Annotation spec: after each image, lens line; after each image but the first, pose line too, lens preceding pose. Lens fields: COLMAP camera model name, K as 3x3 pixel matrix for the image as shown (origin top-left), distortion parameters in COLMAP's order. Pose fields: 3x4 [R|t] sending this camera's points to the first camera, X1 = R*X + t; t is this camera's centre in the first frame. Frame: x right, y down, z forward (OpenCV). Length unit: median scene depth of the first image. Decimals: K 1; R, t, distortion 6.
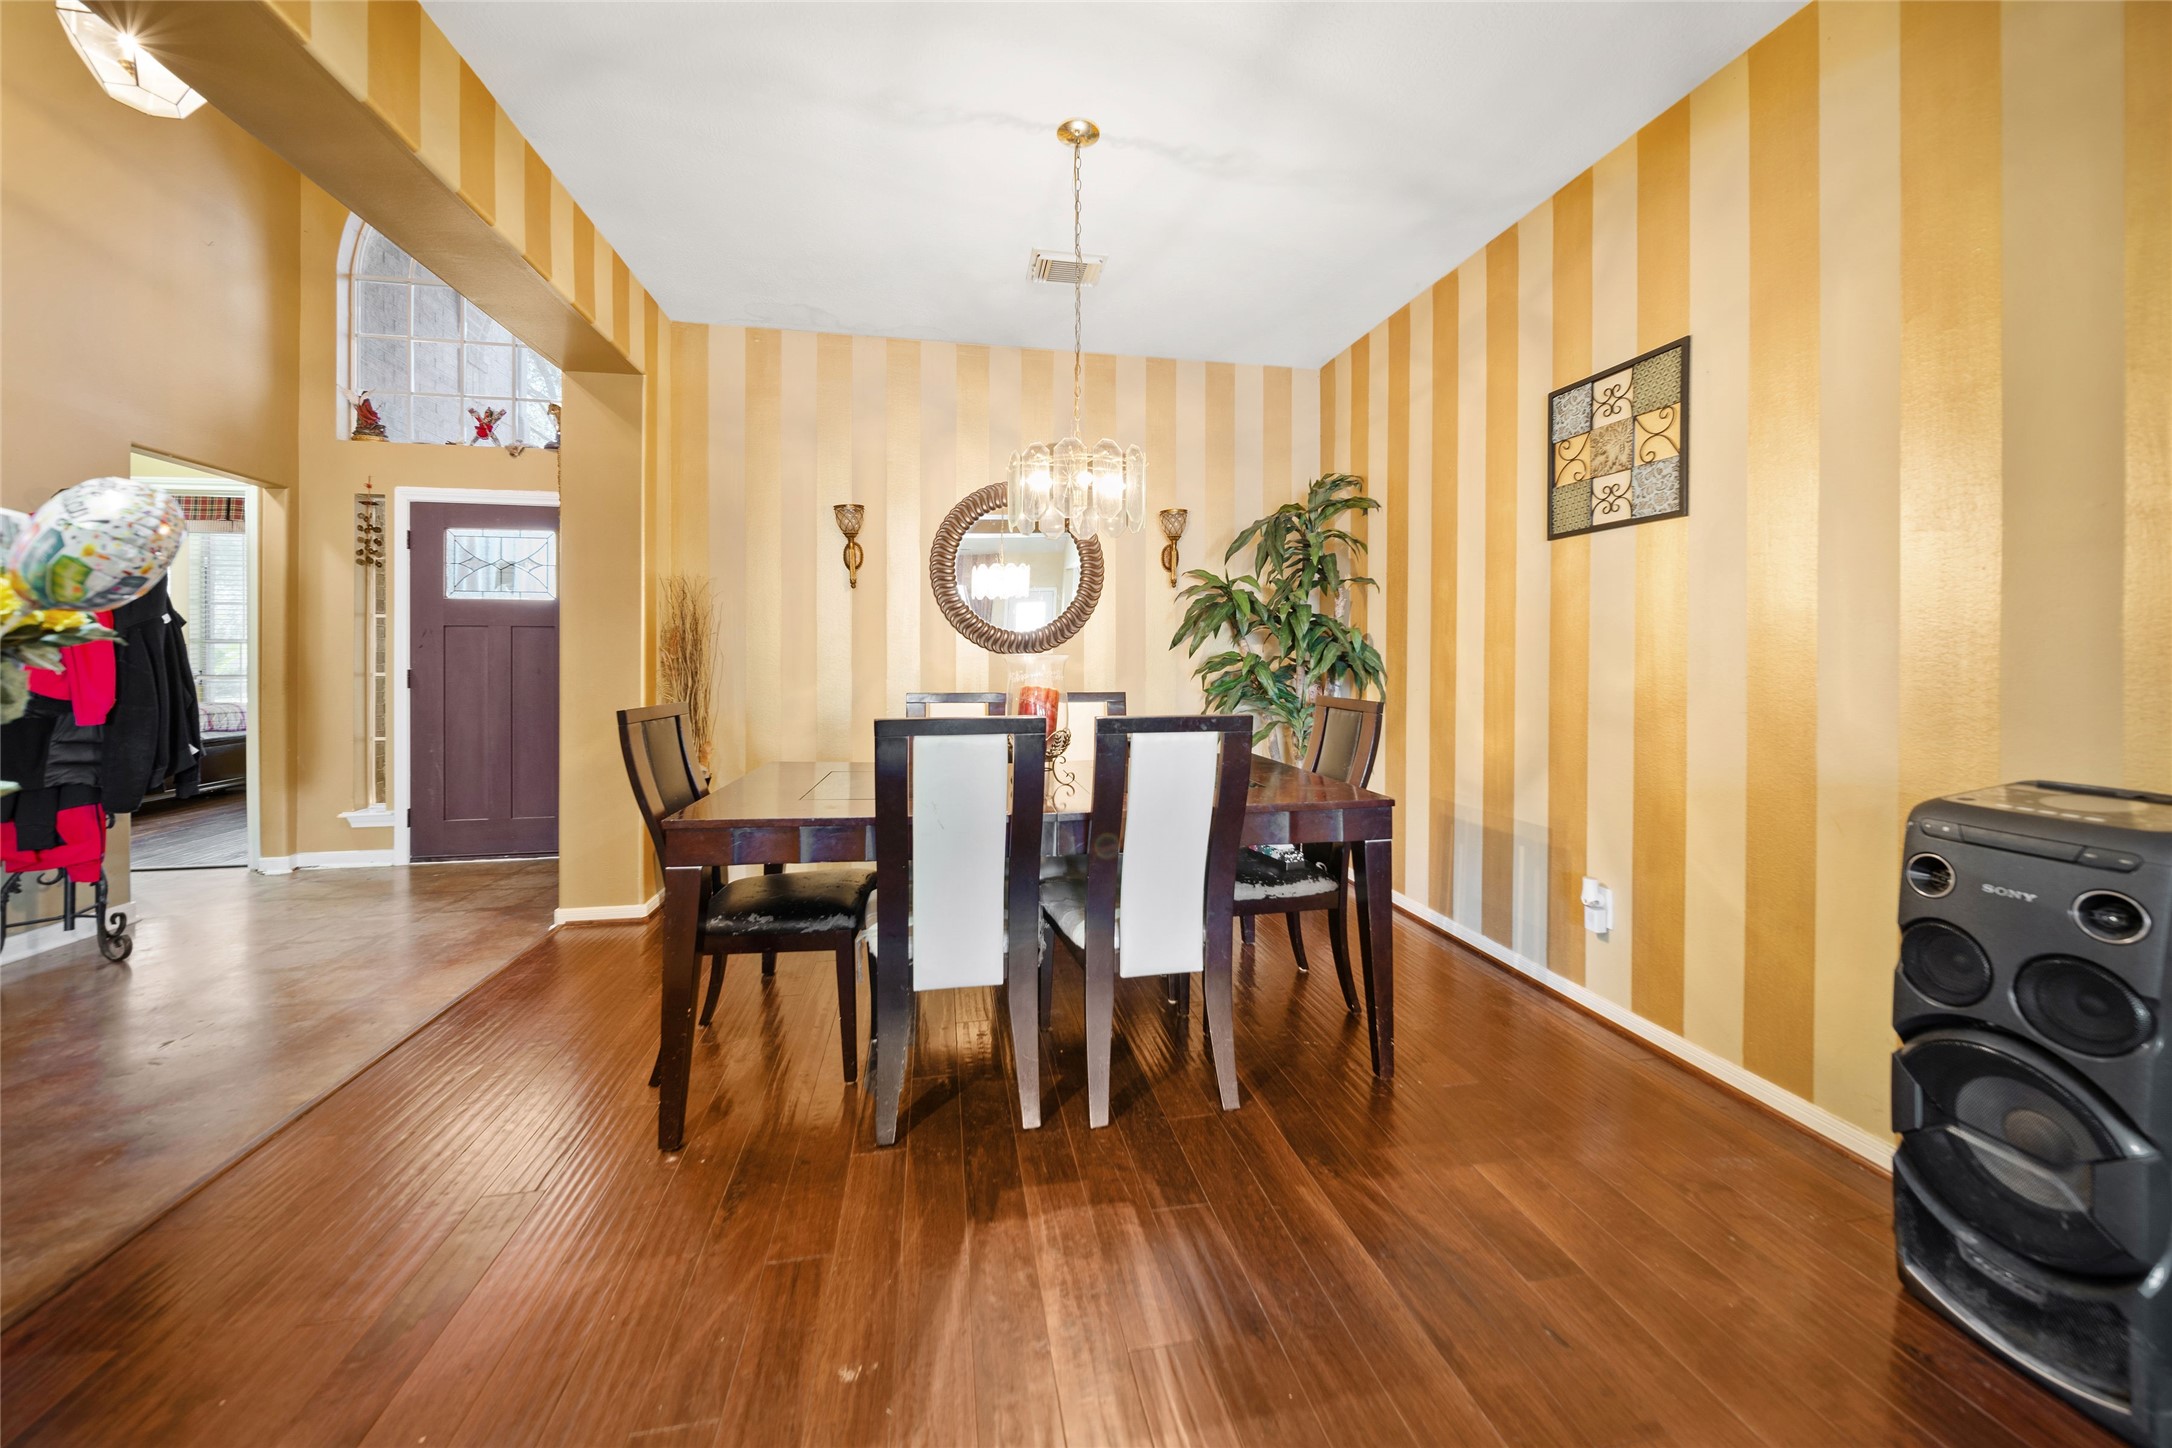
lens RADIAL K [[797.7, 0, 1097.0], [0, 797.7, 665.6], [0, 0, 1]] dist [0.002658, -0.000024]
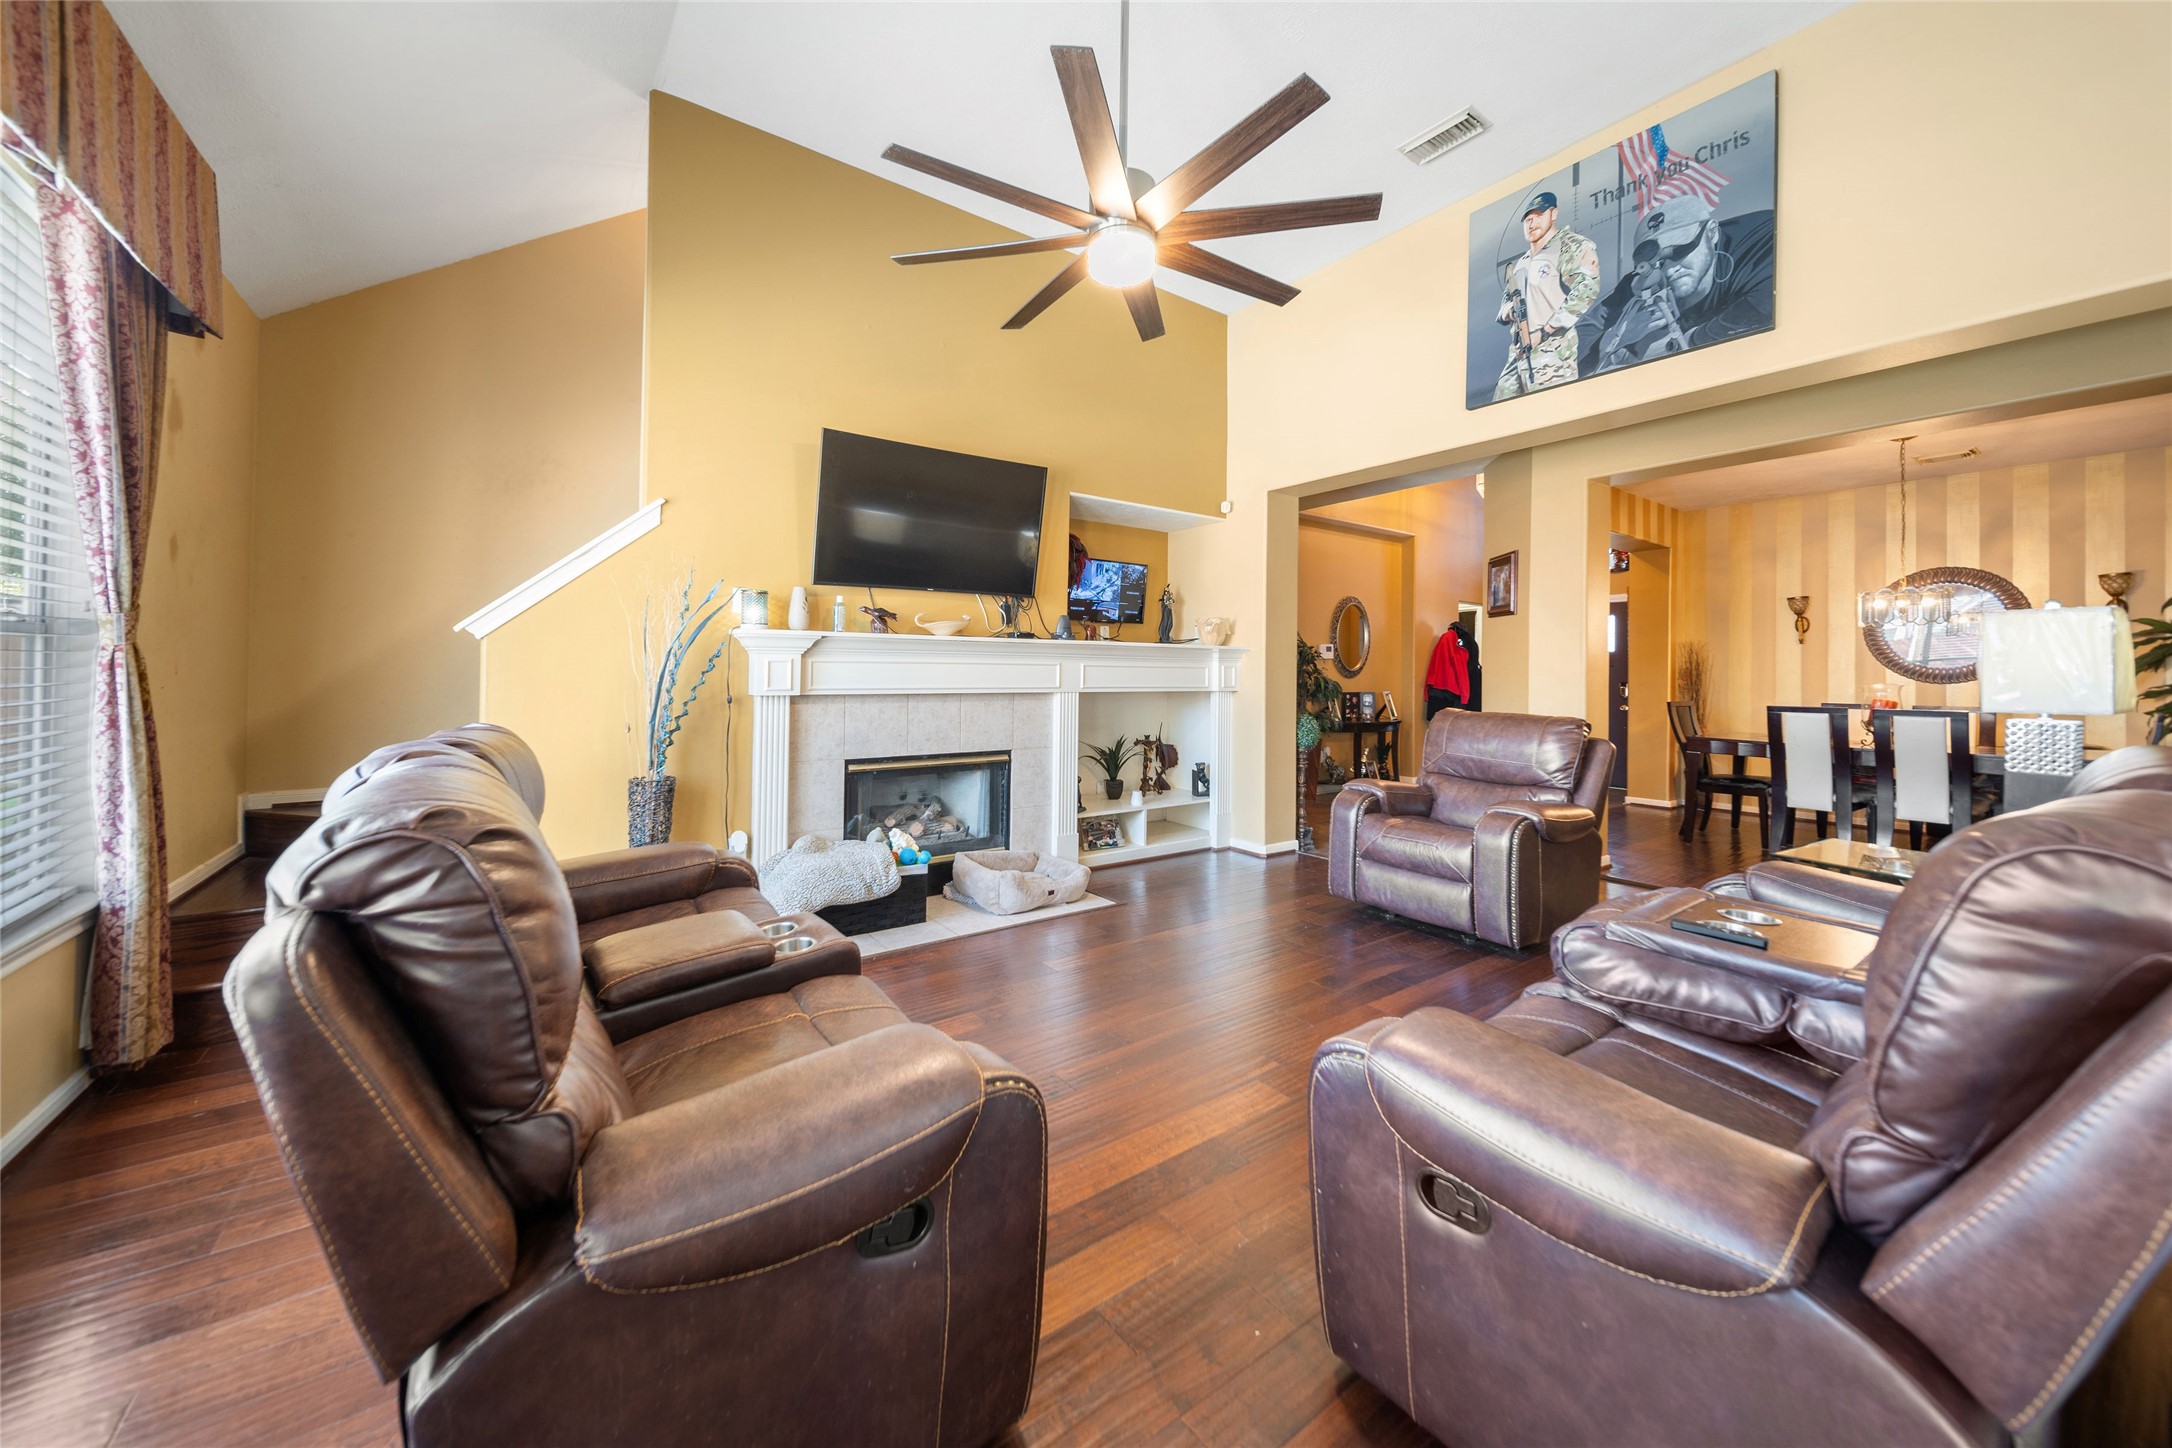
lens RADIAL K [[797.7, 0, 1091.9], [0, 797.7, 678.1], [0, 0, 1]] dist [0.002658, -0.000024]
pose [[0.440698, 0.006852, -0.897630, 0.634731], [-0.013090, 0.999914, 0.001206, -0.005125], [0.897560, 0.011218, 0.440749, -1.266912]]
